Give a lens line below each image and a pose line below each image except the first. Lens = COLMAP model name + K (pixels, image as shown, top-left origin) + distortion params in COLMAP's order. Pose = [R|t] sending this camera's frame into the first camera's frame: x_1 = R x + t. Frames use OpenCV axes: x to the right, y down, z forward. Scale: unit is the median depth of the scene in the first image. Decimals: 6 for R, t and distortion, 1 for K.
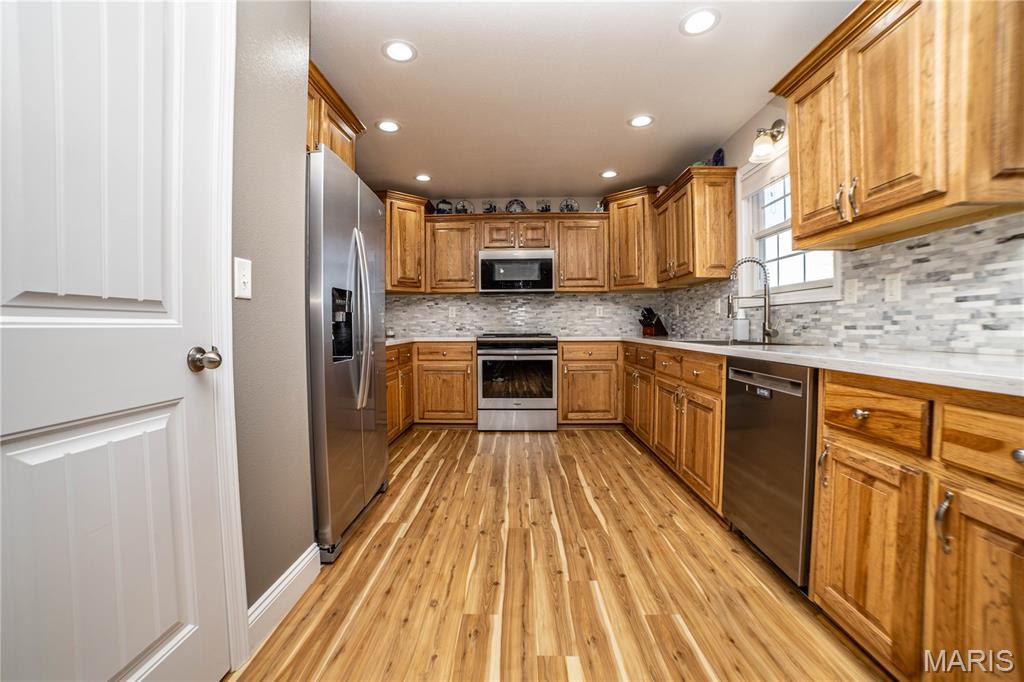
lens RADIAL K [[405.6, 0, 512.0], [0, 405.6, 341.0], [0, 0, 1]] dist [0.000143, -0.000002]
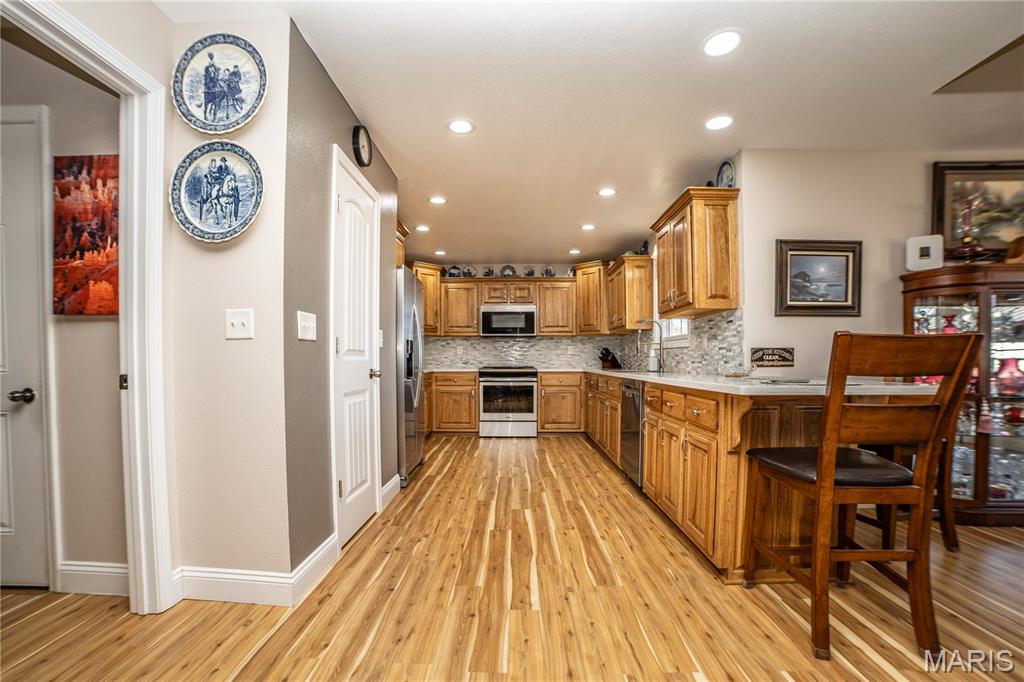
lens RADIAL K [[405.6, 0, 512.0], [0, 405.6, 341.0], [0, 0, 1]] dist [0.000143, -0.000002]
pose [[0.999933, 0.003707, 0.010968, 0.010545], [-0.002746, 0.996265, -0.086308, 0.015315], [-0.011246, 0.086272, 0.996208, -0.388363]]
